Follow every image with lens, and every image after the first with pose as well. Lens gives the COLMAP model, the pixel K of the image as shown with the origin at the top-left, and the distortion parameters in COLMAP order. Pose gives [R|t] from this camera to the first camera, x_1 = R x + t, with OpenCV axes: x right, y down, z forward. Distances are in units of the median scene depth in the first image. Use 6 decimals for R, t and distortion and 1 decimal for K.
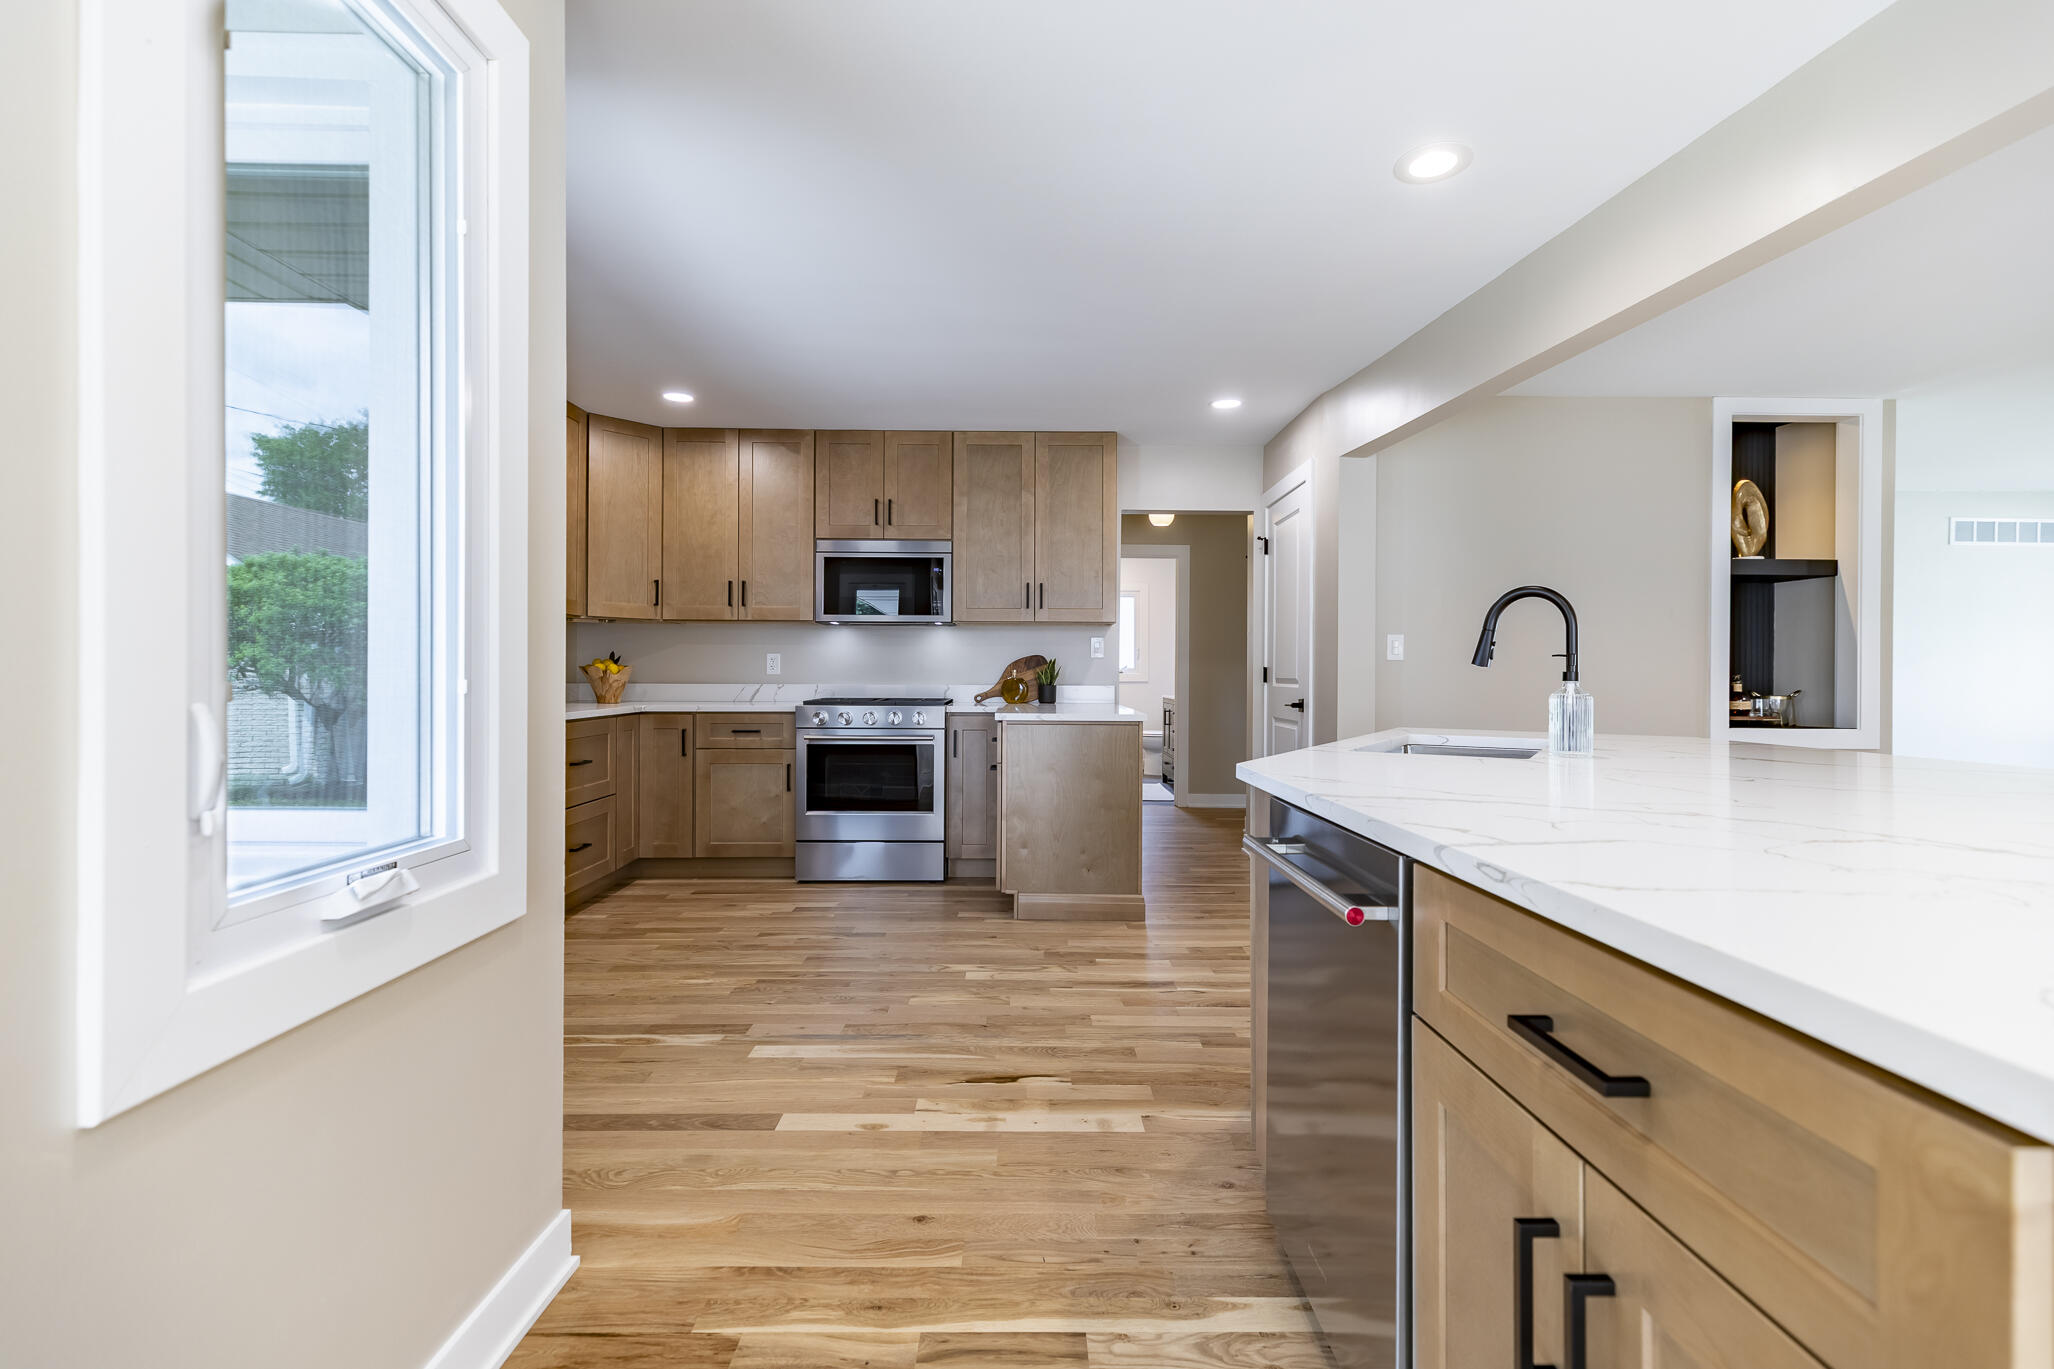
lens RADIAL K [[918.7, 0, 1030.2], [0, 918.7, 671.6], [0, 0, 1]] dist [0.008901, -0.002981]
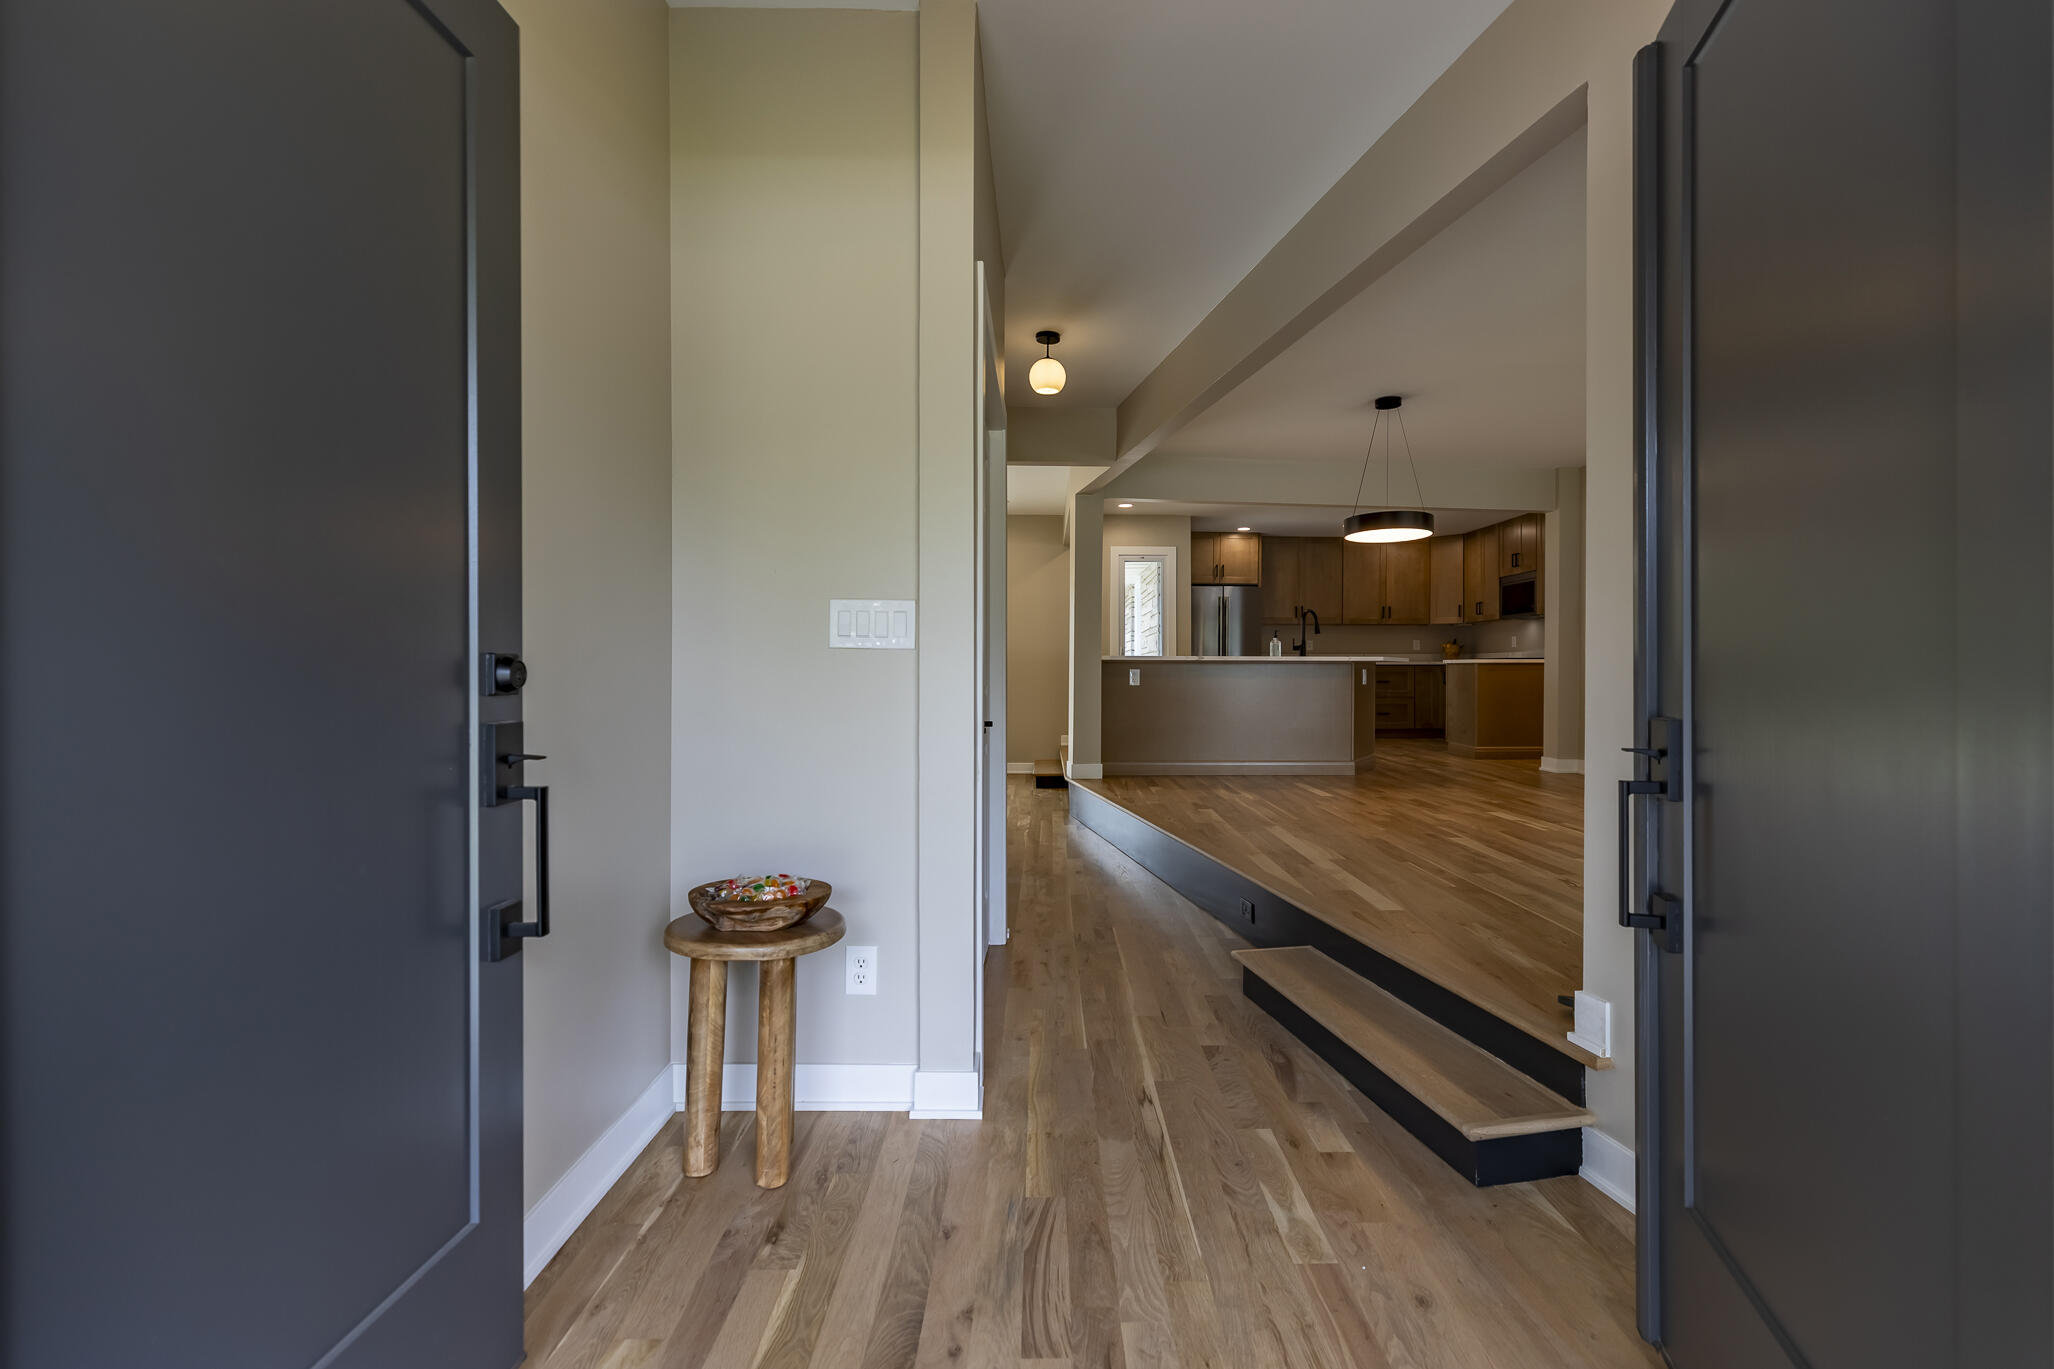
lens RADIAL K [[918.7, 0, 1062.6], [0, 918.7, 672.5], [0, 0, 1]] dist [0.008901, -0.002981]
pose [[0.005606, -0.001776, -0.999983, 1.807044], [-0.000803, 0.999998, -0.001780, 0.066244], [0.999984, 0.000813, 0.005605, 0.049444]]
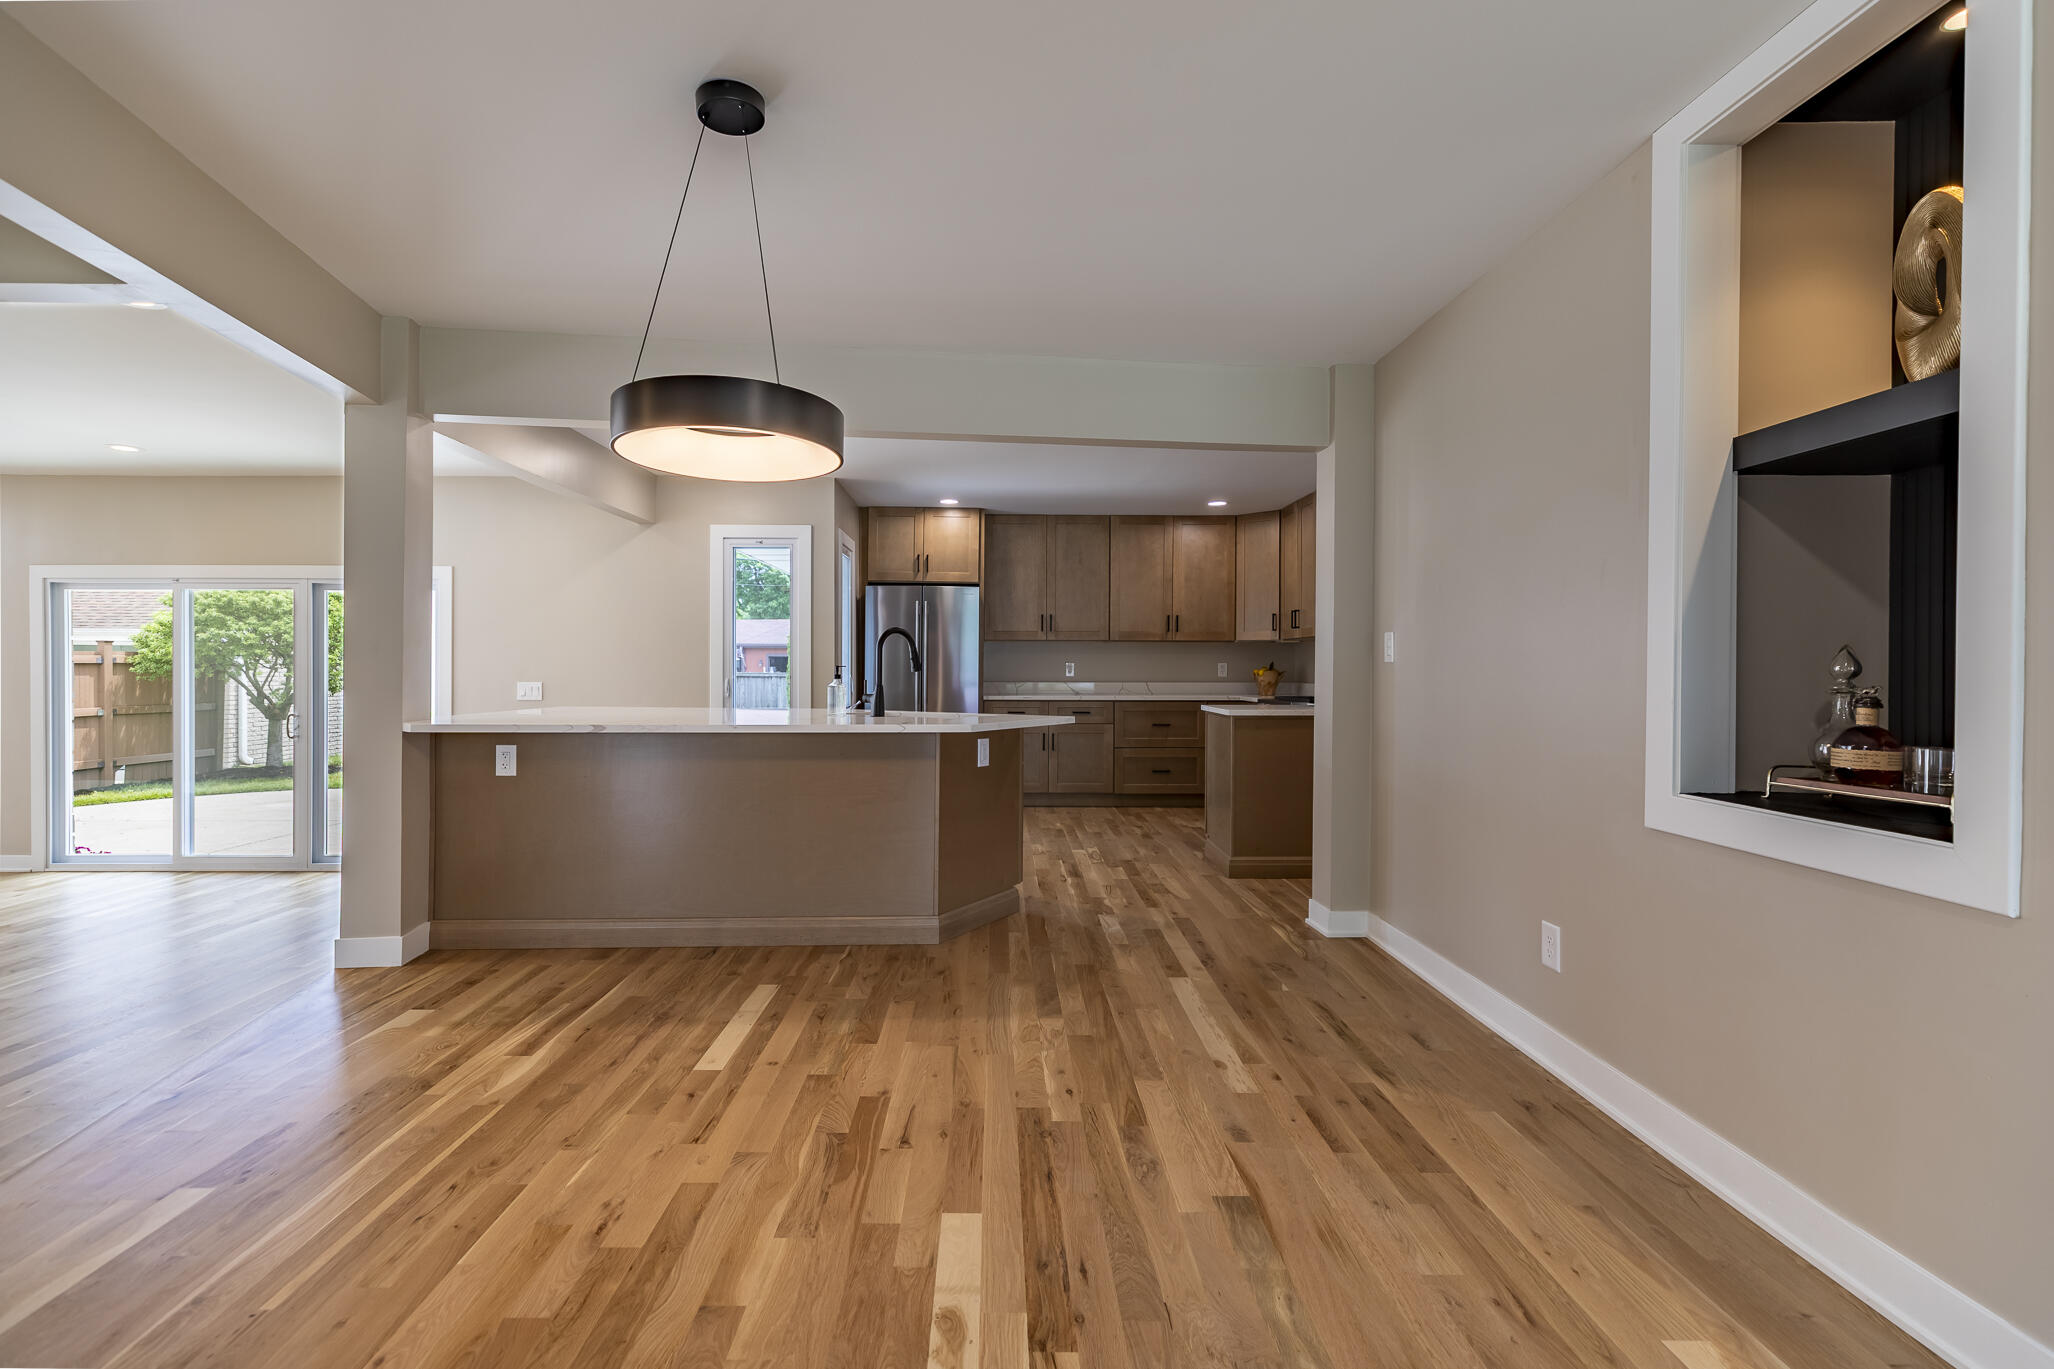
lens RADIAL K [[918.7, 0, 996.9], [0, 918.7, 674.8], [0, 0, 1]] dist [0.008901, -0.002981]
pose [[-0.011943, 0.002041, -0.999927, 1.119566], [-0.002975, 0.999993, 0.002077, -0.001899], [0.999924, 0.003000, -0.011937, 0.580589]]
